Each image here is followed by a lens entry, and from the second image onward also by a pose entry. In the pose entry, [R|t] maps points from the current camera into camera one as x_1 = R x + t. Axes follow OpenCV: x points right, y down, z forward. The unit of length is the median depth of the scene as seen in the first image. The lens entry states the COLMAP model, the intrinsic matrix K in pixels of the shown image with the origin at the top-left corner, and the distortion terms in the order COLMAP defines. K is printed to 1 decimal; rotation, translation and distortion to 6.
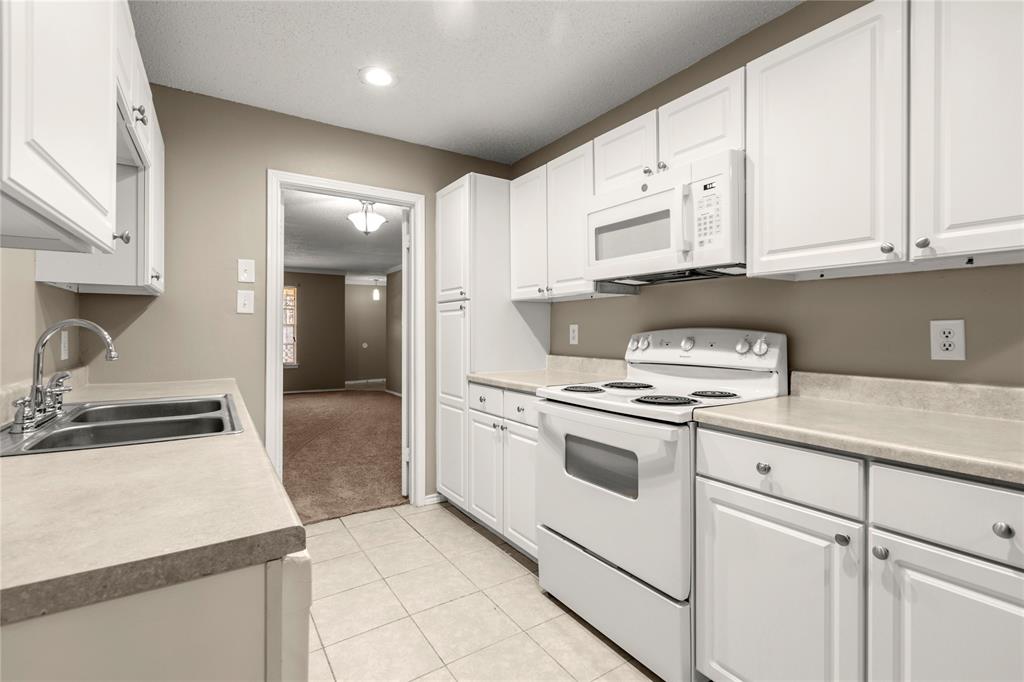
lens RADIAL K [[459.3, 0, 505.3], [0, 459.3, 331.6], [0, 0, 1]] dist [0.000163, -0.000592]
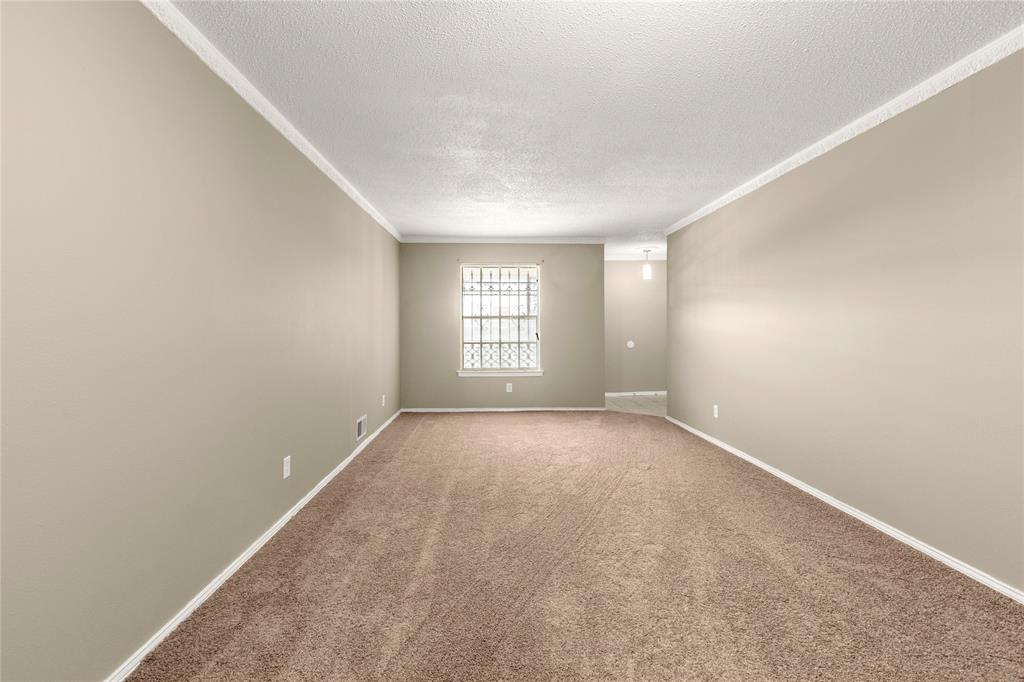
lens RADIAL K [[459.3, 0, 511.5], [0, 459.3, 331.9], [0, 0, 1]] dist [0.000163, -0.000592]
pose [[0.861801, -0.000960, -0.507246, -0.116448], [0.006826, 0.999930, 0.009705, 0.002270], [0.507201, -0.011826, 0.861747, 0.323460]]
